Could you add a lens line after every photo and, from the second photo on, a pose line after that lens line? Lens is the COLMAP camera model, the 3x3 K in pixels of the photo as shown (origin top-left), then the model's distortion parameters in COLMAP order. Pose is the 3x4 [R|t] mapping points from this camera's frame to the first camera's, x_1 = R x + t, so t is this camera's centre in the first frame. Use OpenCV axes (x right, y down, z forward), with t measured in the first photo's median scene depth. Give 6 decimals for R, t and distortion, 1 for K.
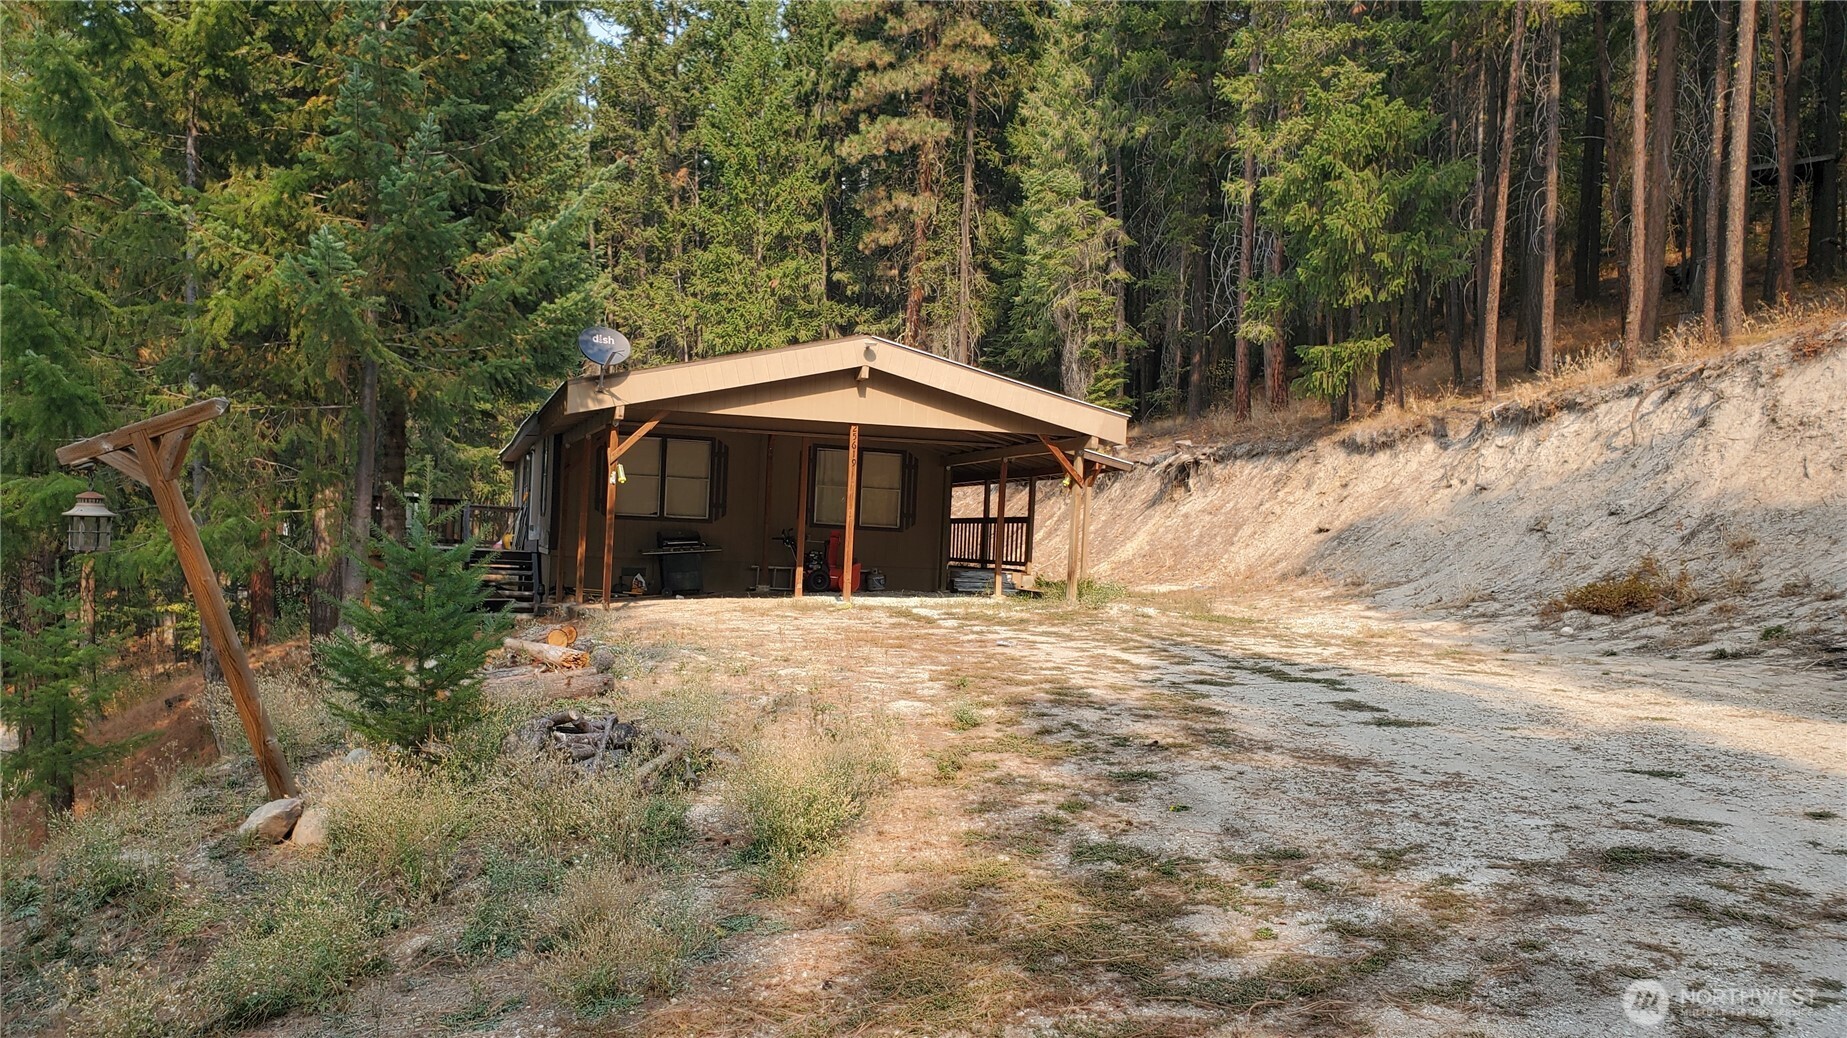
lens RADIAL K [[1402.8, 0, 921.8], [0, 1402.8, 542.0], [0, 0, 1]] dist [0.106254, -0.070392]
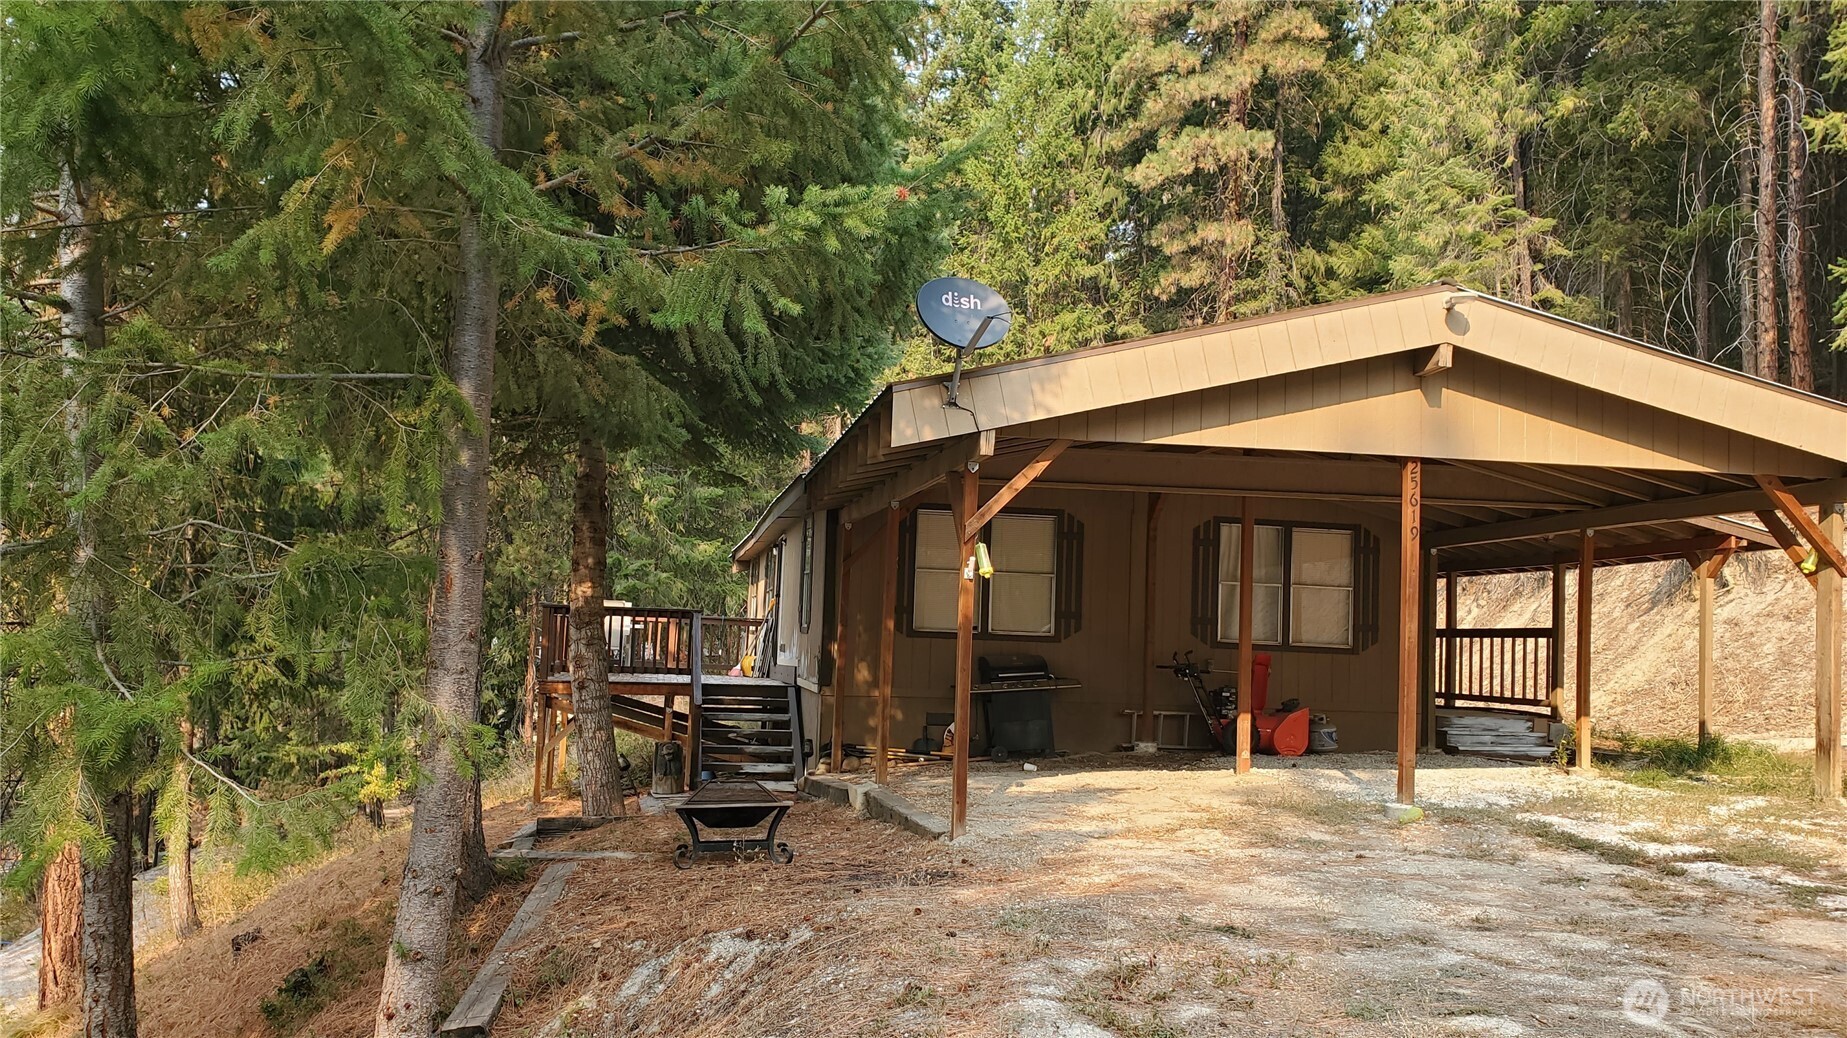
lens RADIAL K [[1426.1, 0, 921.1], [0, 1426.1, 537.7], [0, 0, 1]] dist [0.022760, -0.002986]
pose [[0.989597, -0.016620, -0.142907, -0.066213], [0.005601, 0.997003, -0.077161, -0.006133], [0.143761, 0.075557, 0.986724, 0.192194]]
